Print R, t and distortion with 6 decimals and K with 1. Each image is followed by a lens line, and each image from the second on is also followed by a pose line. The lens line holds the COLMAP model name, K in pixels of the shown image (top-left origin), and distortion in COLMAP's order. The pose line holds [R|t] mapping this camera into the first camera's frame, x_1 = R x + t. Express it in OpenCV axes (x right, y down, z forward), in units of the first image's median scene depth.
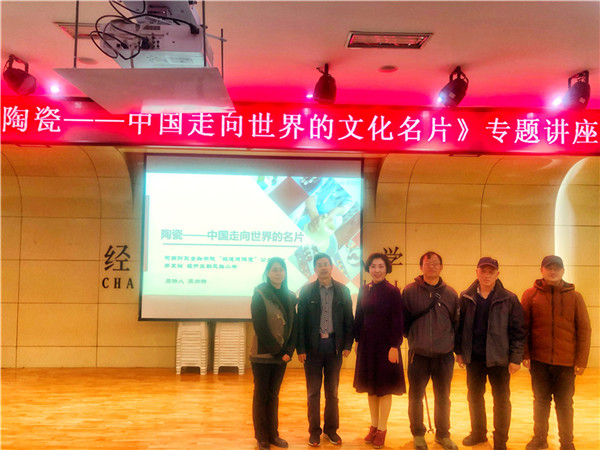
lens RADIAL K [[579.1, 0, 300.0], [0, 579.1, 225.0], [0, 0, 1]] dist [0.059270, 0.023440]
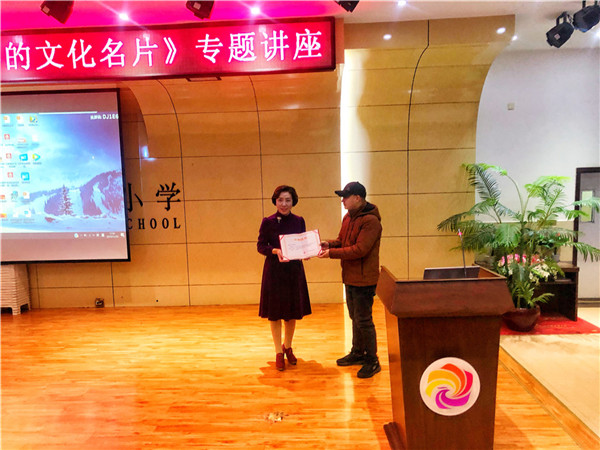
lens RADIAL K [[579.1, 0, 300.0], [0, 579.1, 225.0], [0, 0, 1]] dist [0.059270, 0.023440]
pose [[0.992377, -0.040074, -0.116546, 0.569663], [0.053132, 0.992378, 0.111191, 0.014208], [0.111202, -0.116536, 0.986942, 0.101738]]
